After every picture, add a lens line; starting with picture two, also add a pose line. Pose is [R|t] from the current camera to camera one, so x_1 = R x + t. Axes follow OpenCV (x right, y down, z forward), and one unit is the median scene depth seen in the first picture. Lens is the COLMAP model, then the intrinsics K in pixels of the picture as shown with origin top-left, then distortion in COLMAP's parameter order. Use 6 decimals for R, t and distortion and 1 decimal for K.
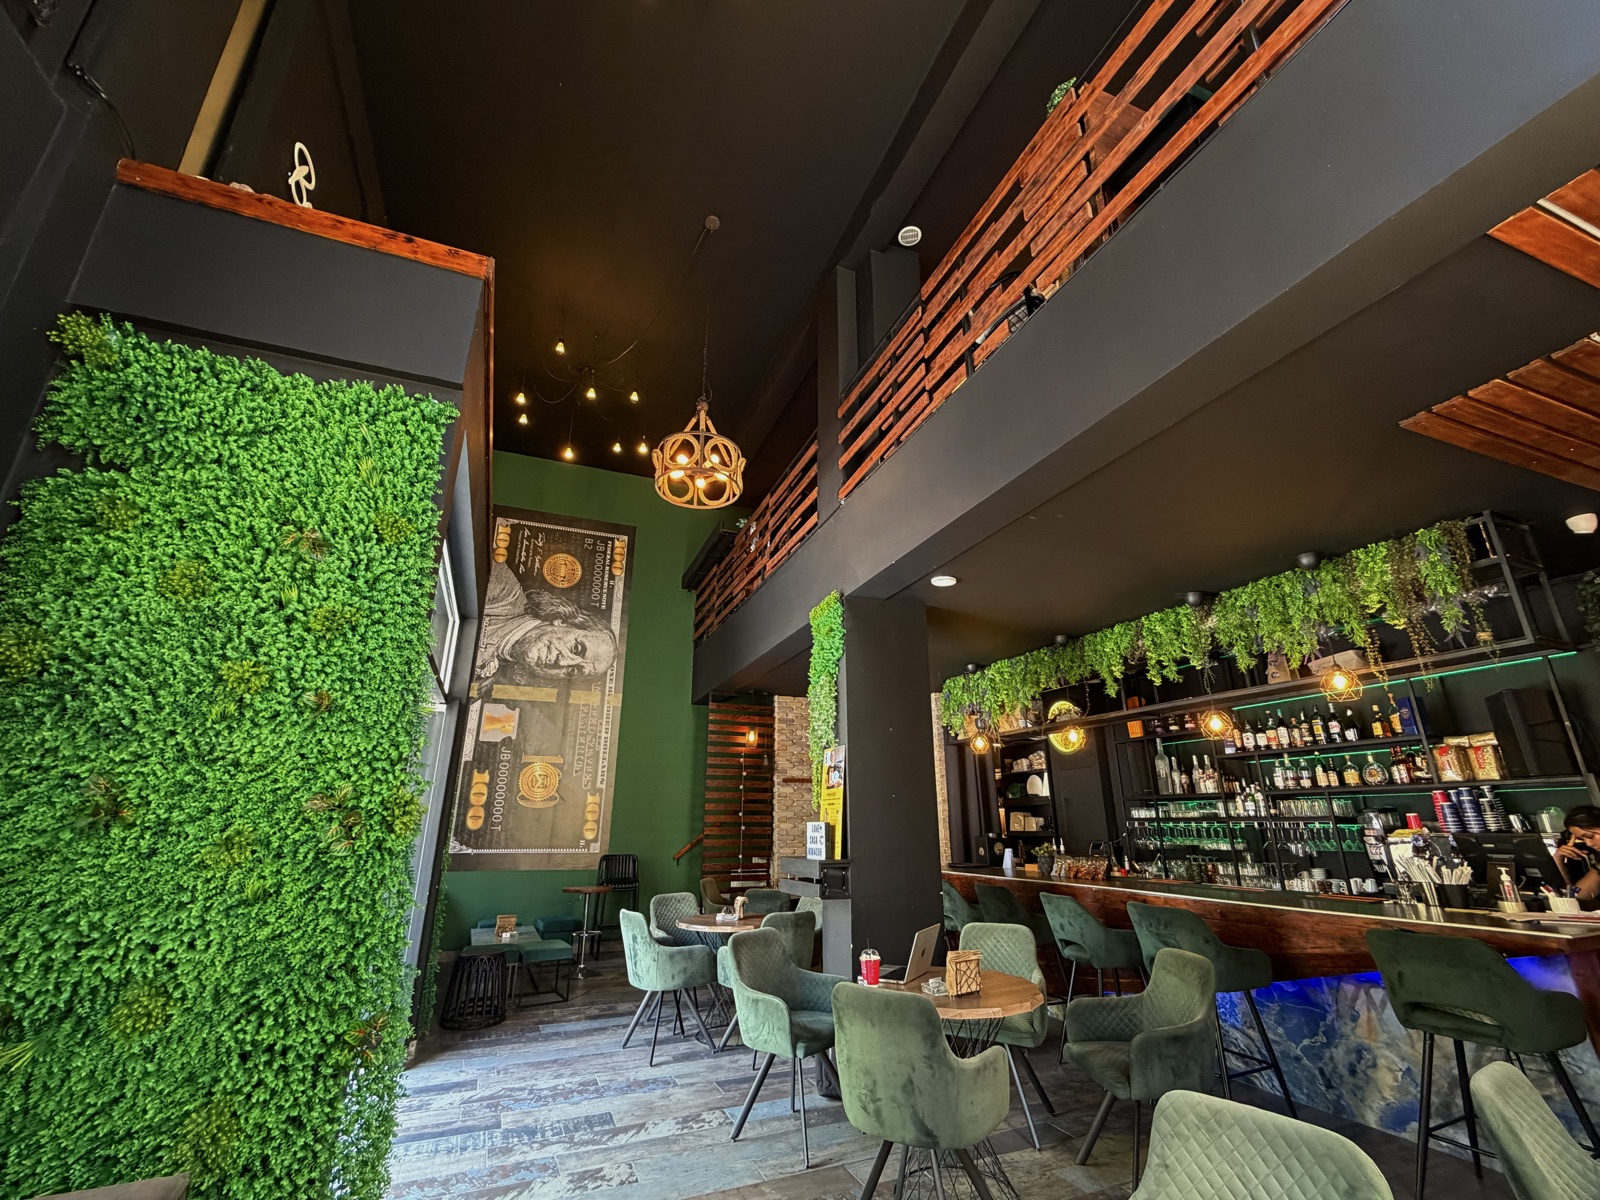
lens RADIAL K [[690.0, 0, 797.3], [0, 690.0, 591.9], [0, 0, 1]] dist [0.003318, 0.000497]
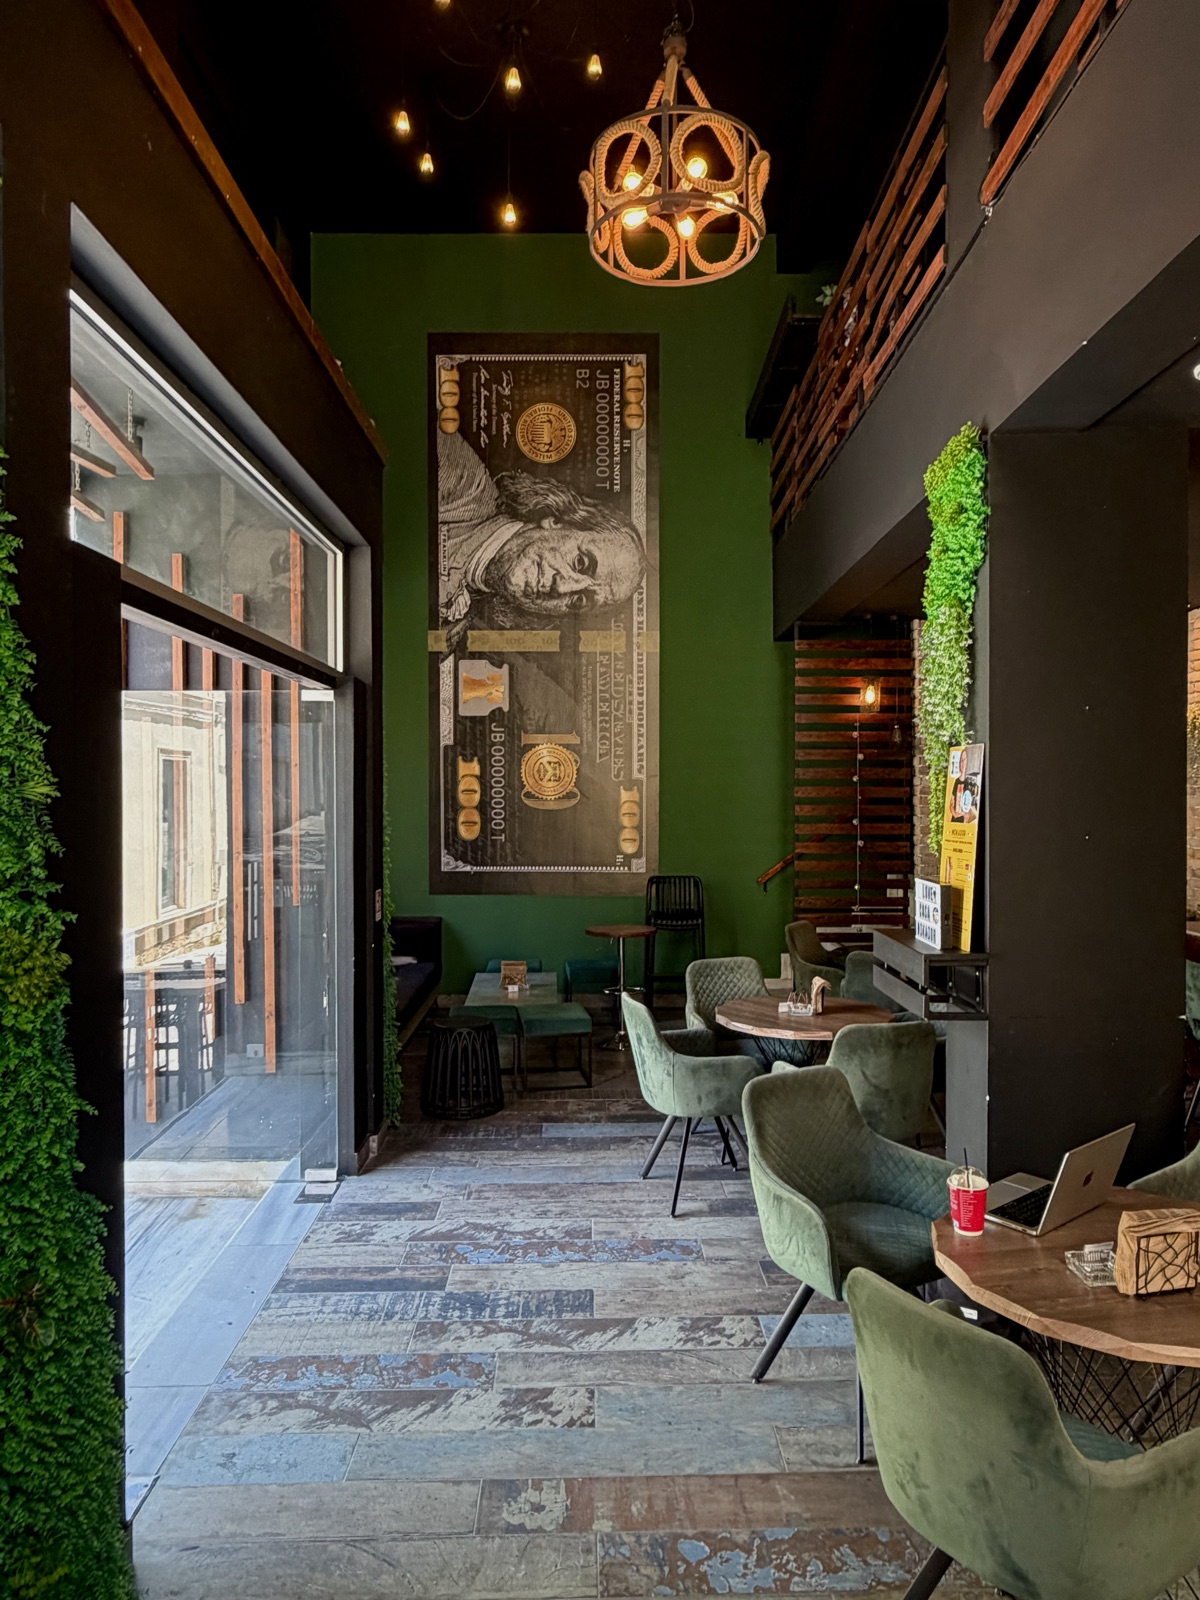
lens RADIAL K [[1068.1, 0, 588.6], [0, 1068.1, 806.4], [0, 0, 1]] dist [0.002950, -0.003157]
pose [[0.926847, -0.000353, -0.375440, 0.080334], [0.125135, 0.943110, 0.308033, -0.011168], [0.353973, -0.332480, 0.874163, 0.163890]]
